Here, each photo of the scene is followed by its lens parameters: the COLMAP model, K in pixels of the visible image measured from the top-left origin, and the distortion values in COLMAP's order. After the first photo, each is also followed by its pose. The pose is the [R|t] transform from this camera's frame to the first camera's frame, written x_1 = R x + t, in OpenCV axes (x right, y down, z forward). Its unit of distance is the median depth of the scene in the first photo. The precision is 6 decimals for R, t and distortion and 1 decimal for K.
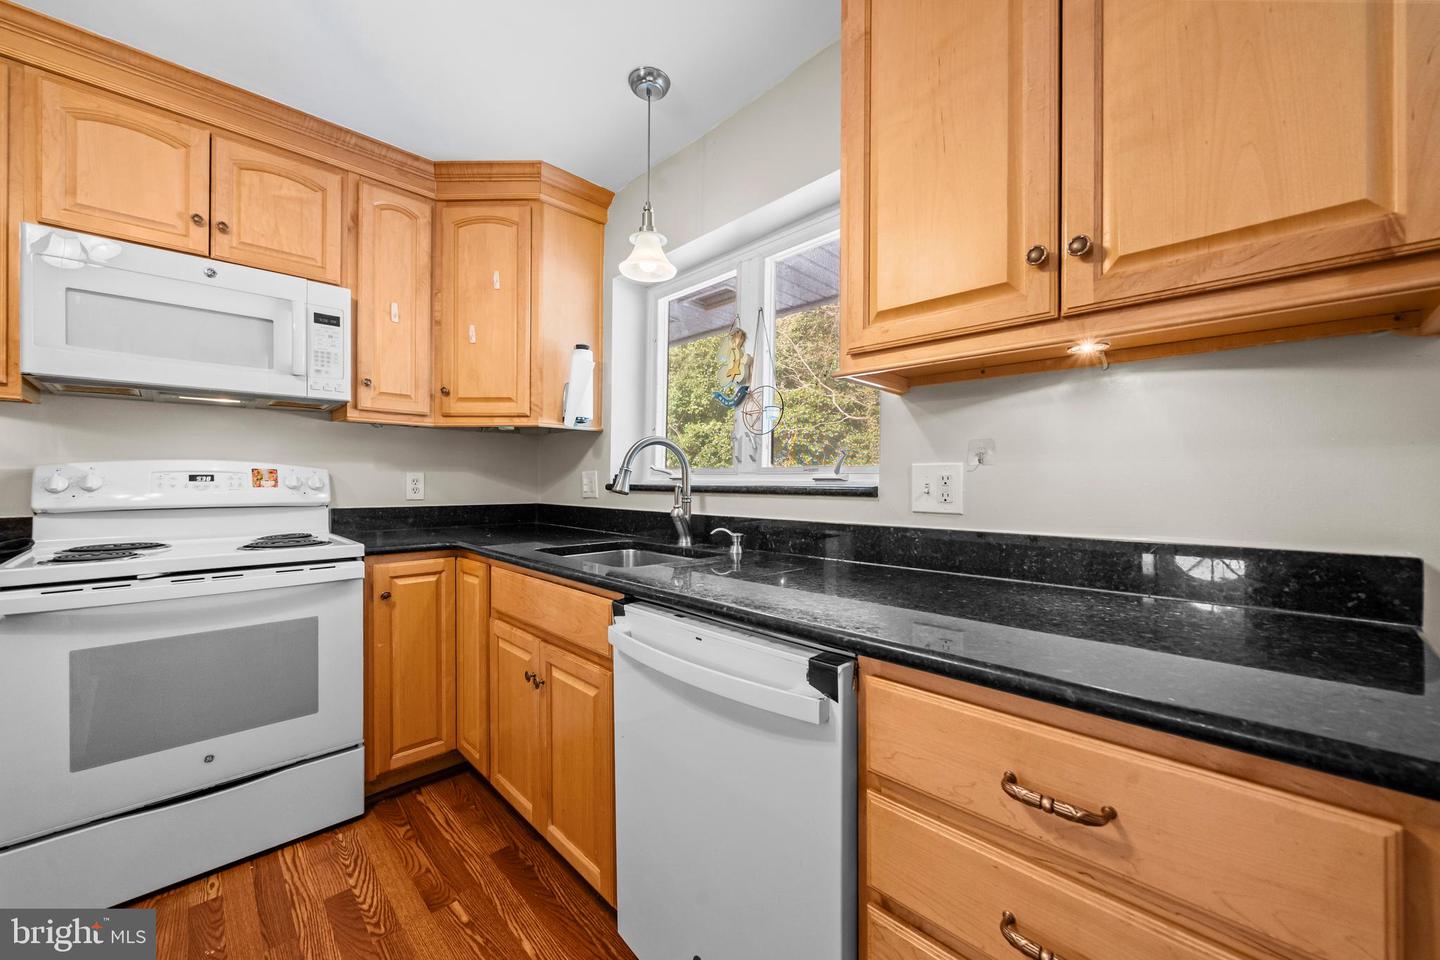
lens RADIAL K [[541.6, 0, 708.2], [0, 541.6, 481.0], [0, 0, 1]] dist [-0.001619, -0.000204]
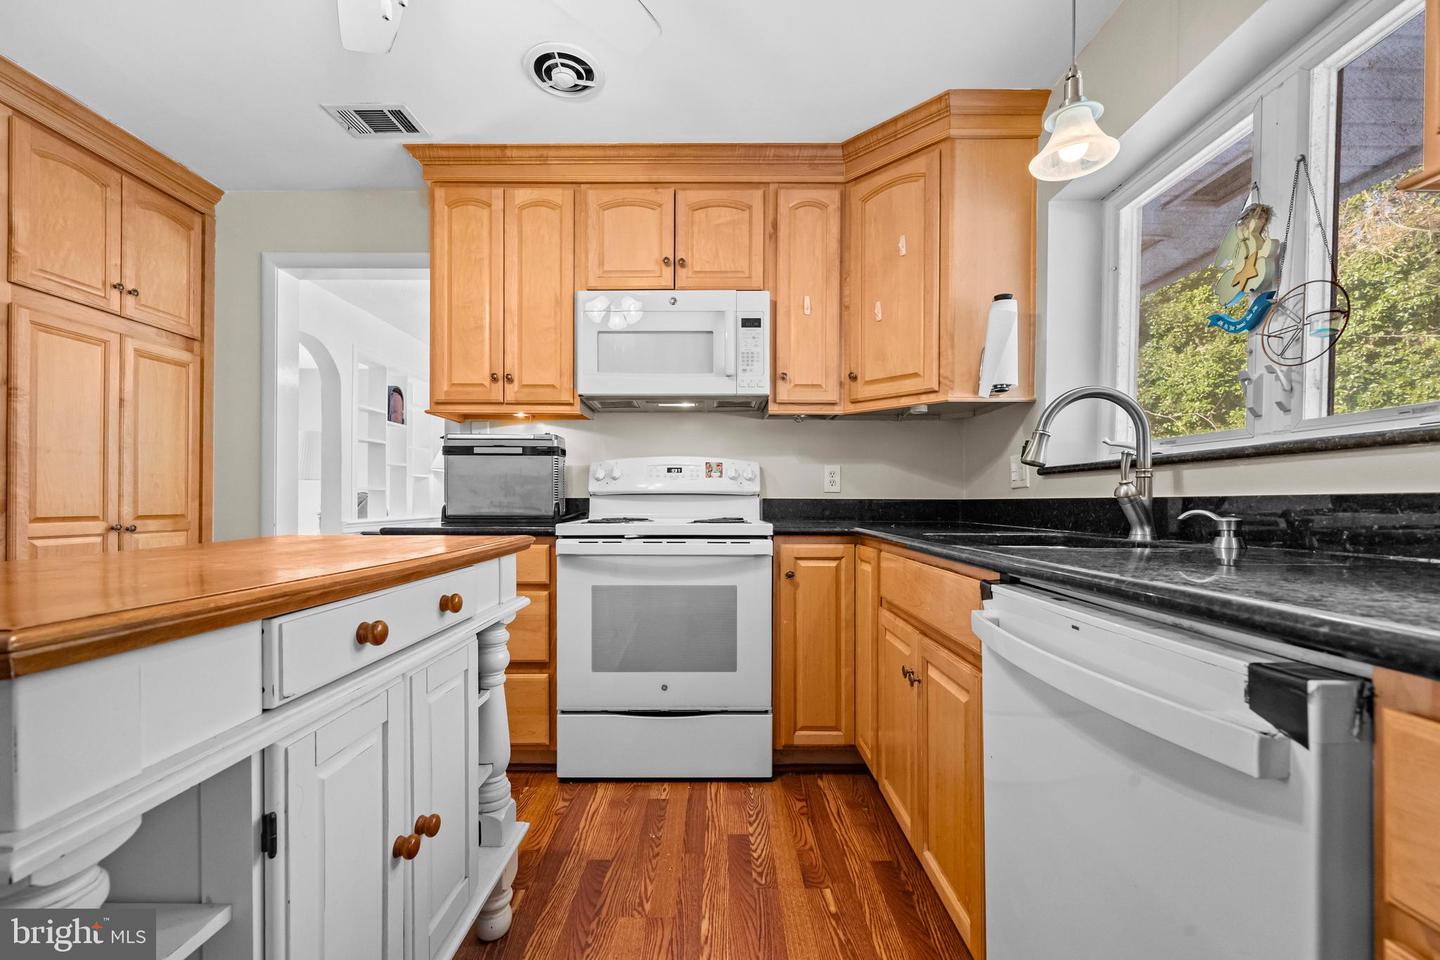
lens RADIAL K [[597.2, 0, 715.9], [0, 597.2, 500.8], [0, 0, 1]] dist [-0.001059, -0.000330]
pose [[0.719358, -0.000286, -0.694639, 0.097528], [-0.001433, 0.999997, -0.001895, 0.072535], [0.694638, 0.002359, 0.719356, 0.077830]]
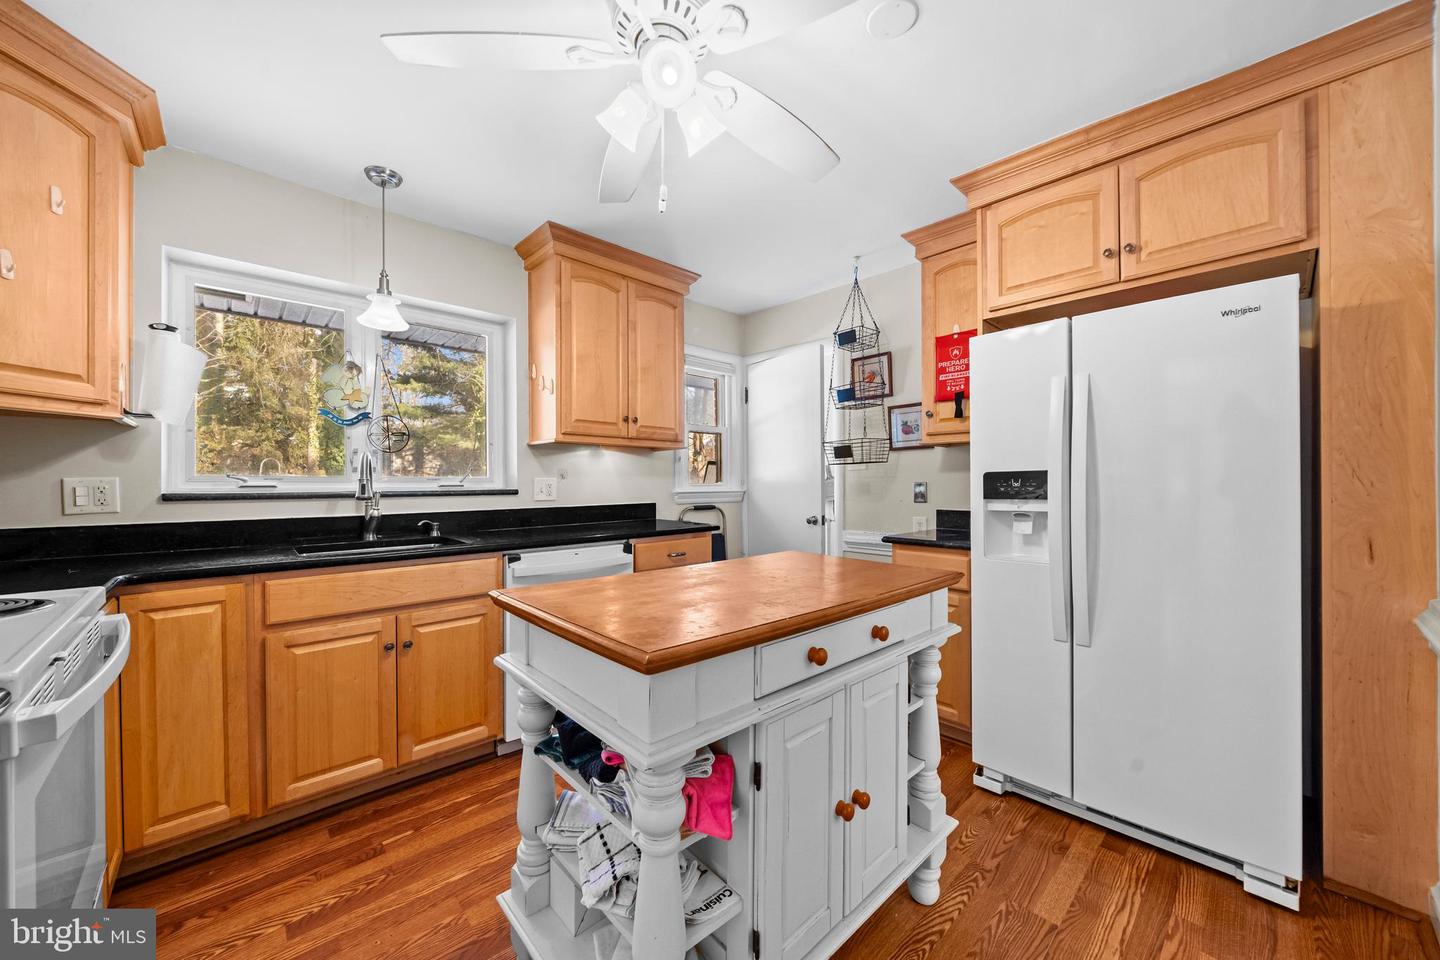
lens RADIAL K [[541.6, 0, 708.2], [0, 541.6, 481.0], [0, 0, 1]] dist [-0.001619, -0.000204]
pose [[0.027670, -0.000984, 0.999617, -1.288170], [0.002254, 0.999997, 0.000922, -0.016324], [-0.999615, 0.002228, 0.027673, 0.192800]]
